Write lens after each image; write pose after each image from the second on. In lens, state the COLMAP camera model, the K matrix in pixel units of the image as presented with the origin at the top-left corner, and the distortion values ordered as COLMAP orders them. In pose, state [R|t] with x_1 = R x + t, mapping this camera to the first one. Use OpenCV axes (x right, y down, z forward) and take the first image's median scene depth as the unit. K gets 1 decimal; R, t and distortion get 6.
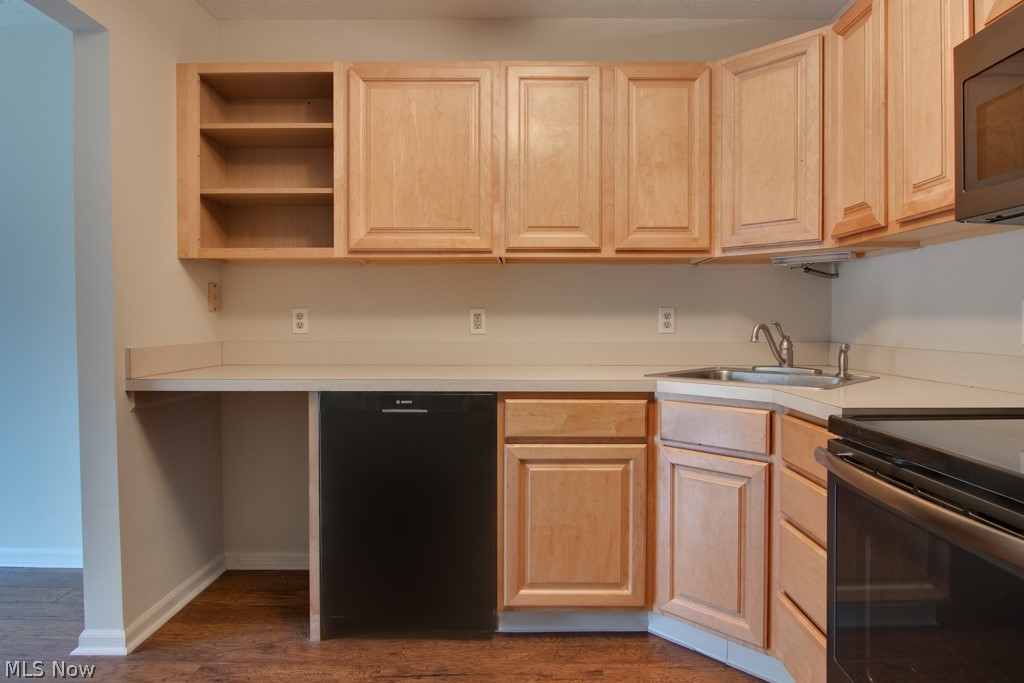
lens RADIAL K [[603.1, 0, 524.1], [0, 603.1, 328.8], [0, 0, 1]] dist [-0.011571, -0.003131]
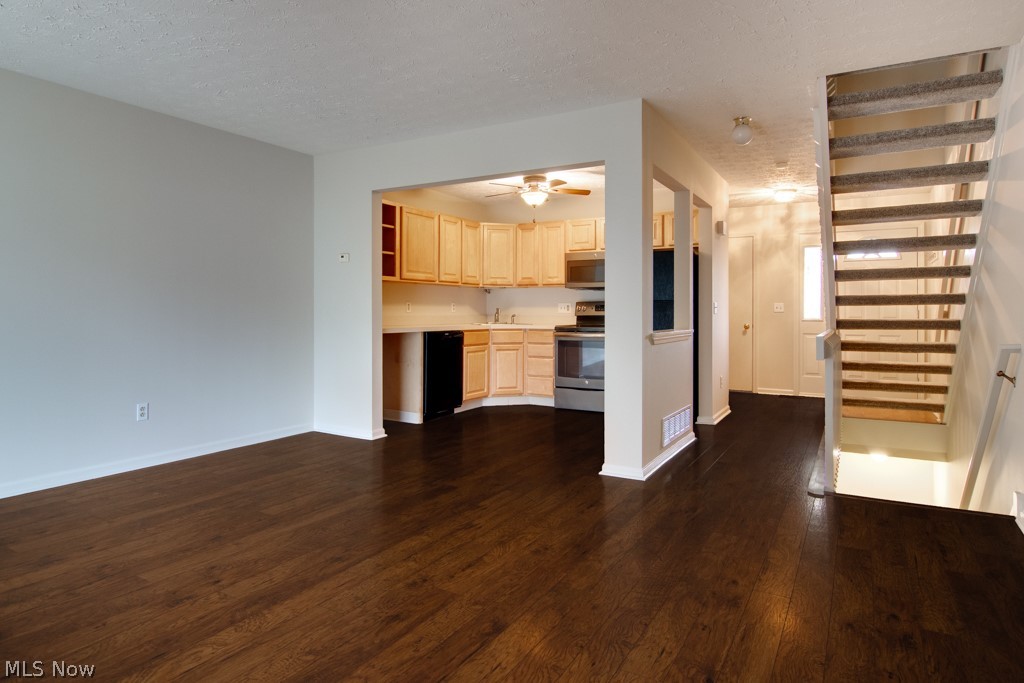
lens RADIAL K [[593.0, 0, 515.1], [0, 593.0, 313.0], [0, 0, 1]] dist [-0.006514, -0.002529]
pose [[0.499938, -0.001693, 0.866060, -2.206579], [0.007153, 0.999972, -0.002174, 0.022668], [-0.866032, 0.007282, 0.499936, -0.649566]]
